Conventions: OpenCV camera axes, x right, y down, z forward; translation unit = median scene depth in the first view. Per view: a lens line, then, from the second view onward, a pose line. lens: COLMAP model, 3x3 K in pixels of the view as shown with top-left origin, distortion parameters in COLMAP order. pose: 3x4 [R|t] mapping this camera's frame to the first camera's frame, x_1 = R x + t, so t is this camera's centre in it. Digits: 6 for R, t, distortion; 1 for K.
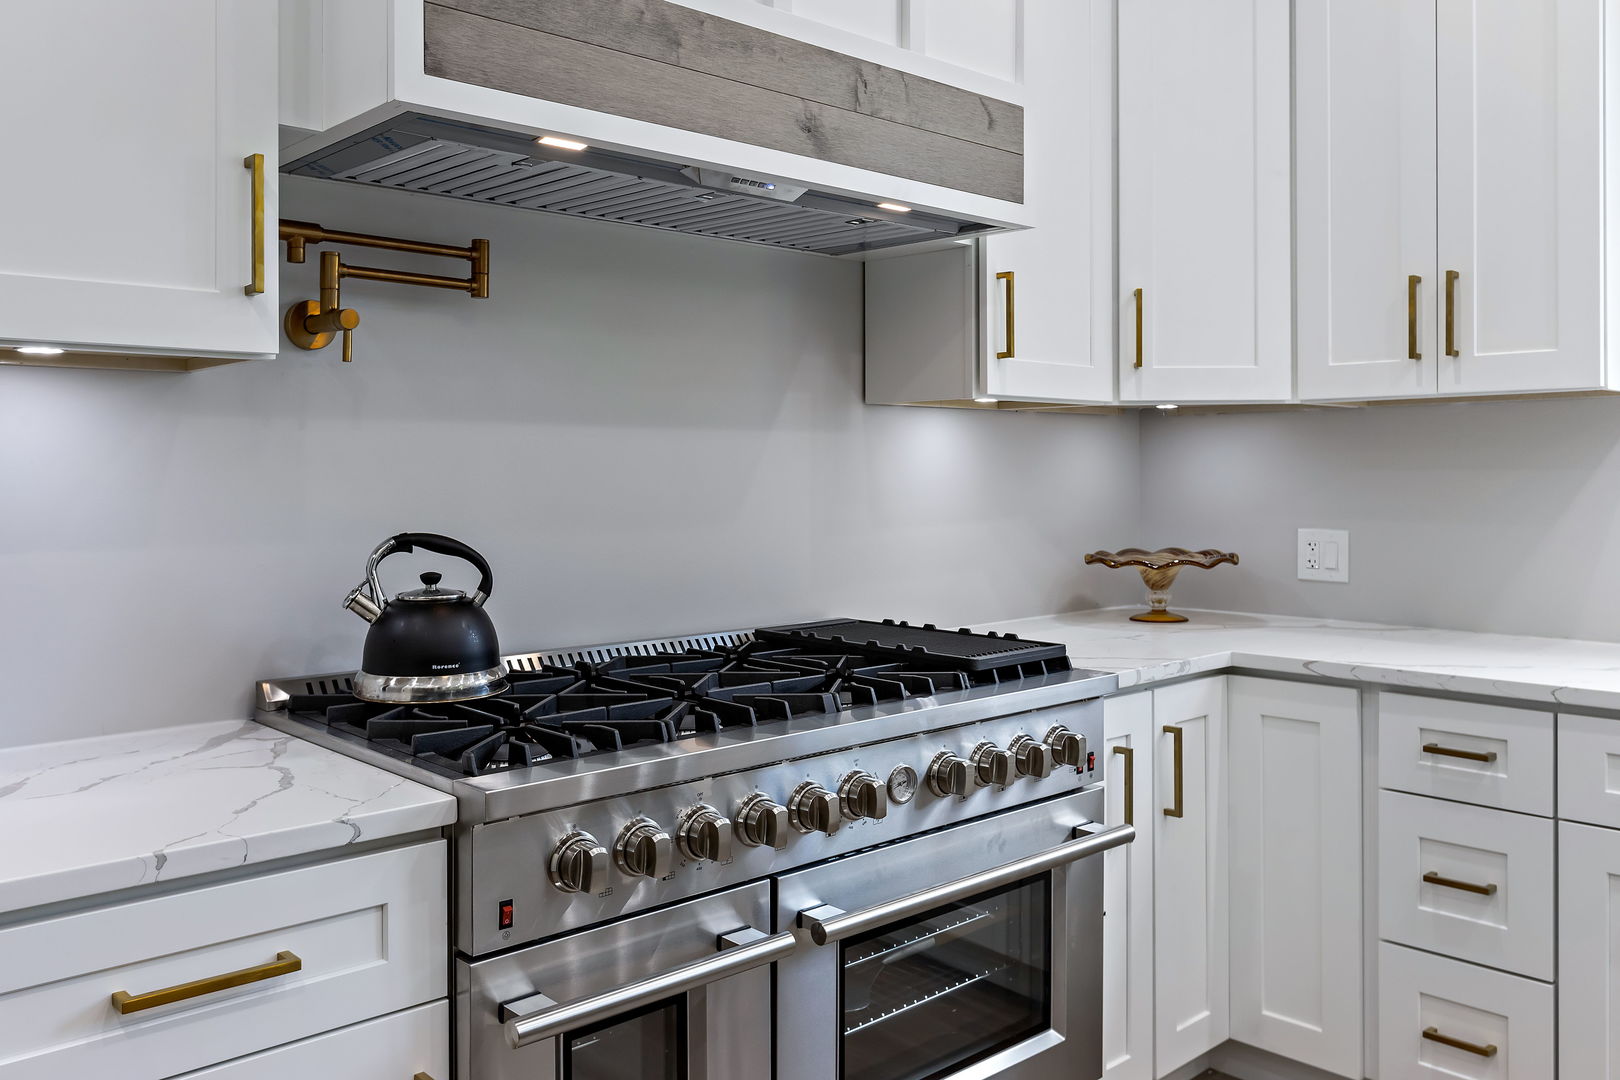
lens RADIAL K [[1346.3, 0, 811.0], [0, 1346.3, 476.8], [0, 0, 1]] dist [-0.001729, -0.001078]
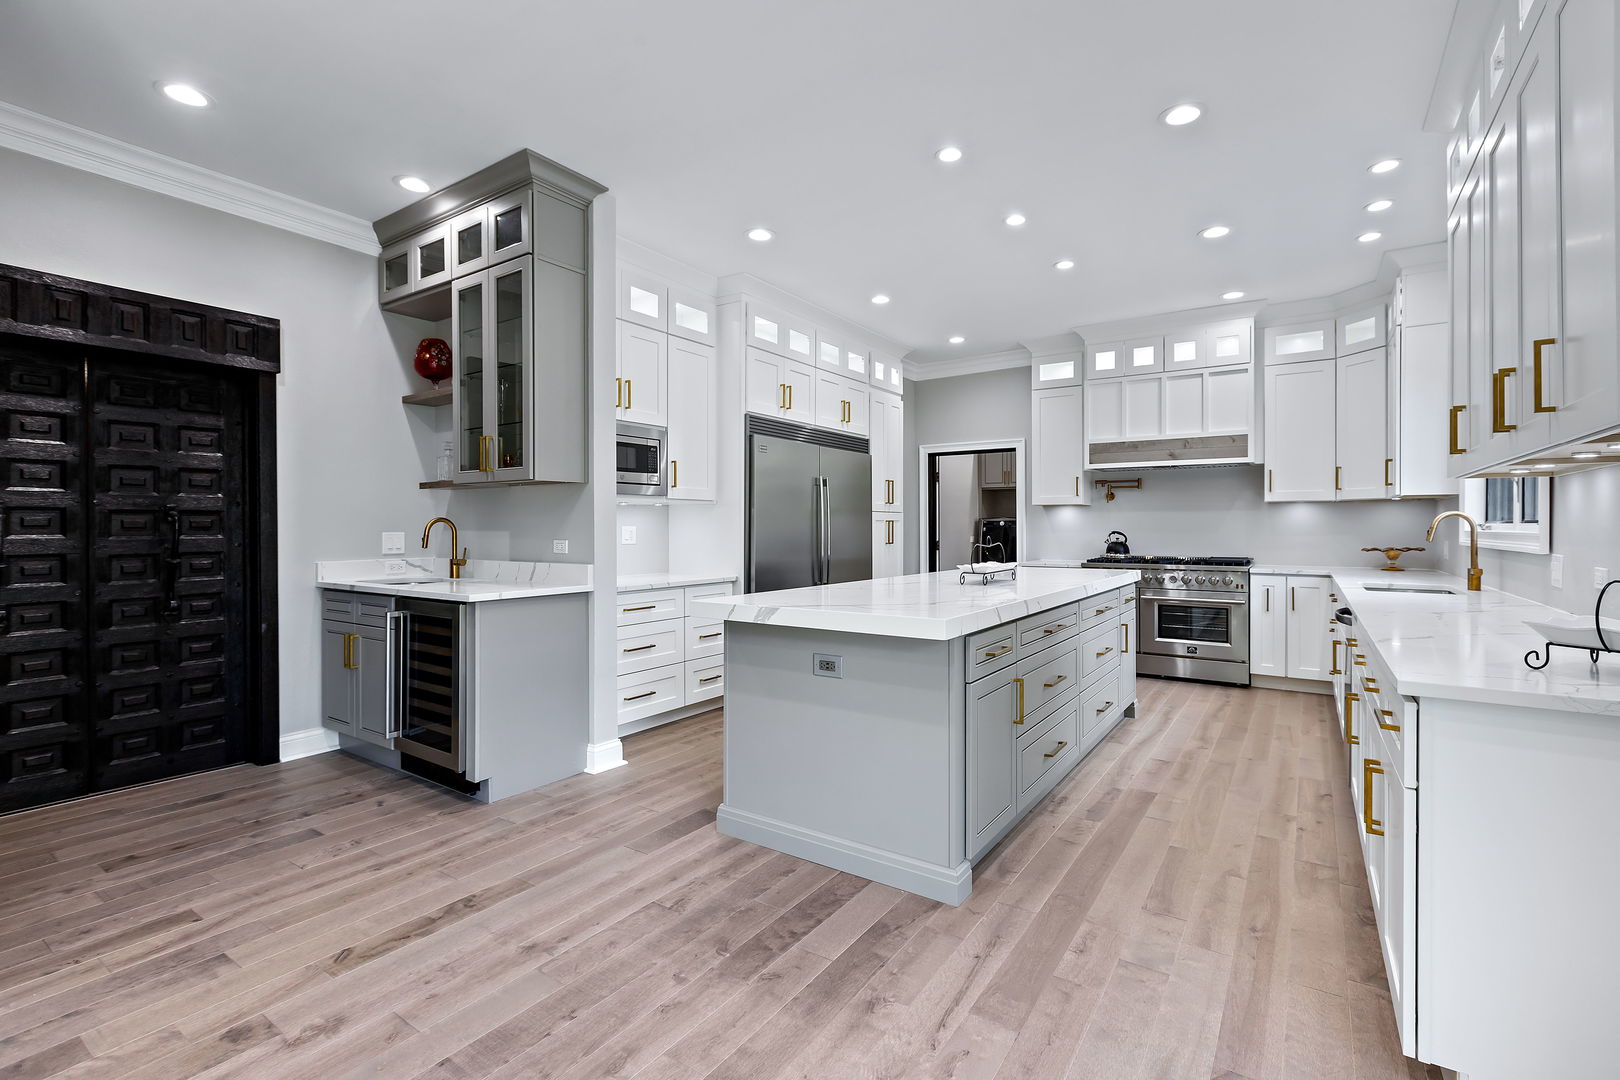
lens RADIAL K [[723.2, 0, 815.4], [0, 723.2, 527.3], [0, 0, 1]] dist [-0.000376, -0.000228]
pose [[0.208785, 0.006896, -0.977937, 2.385503], [-0.002613, 0.999975, 0.006494, 0.007676], [0.977958, 0.001200, 0.208798, -0.912128]]
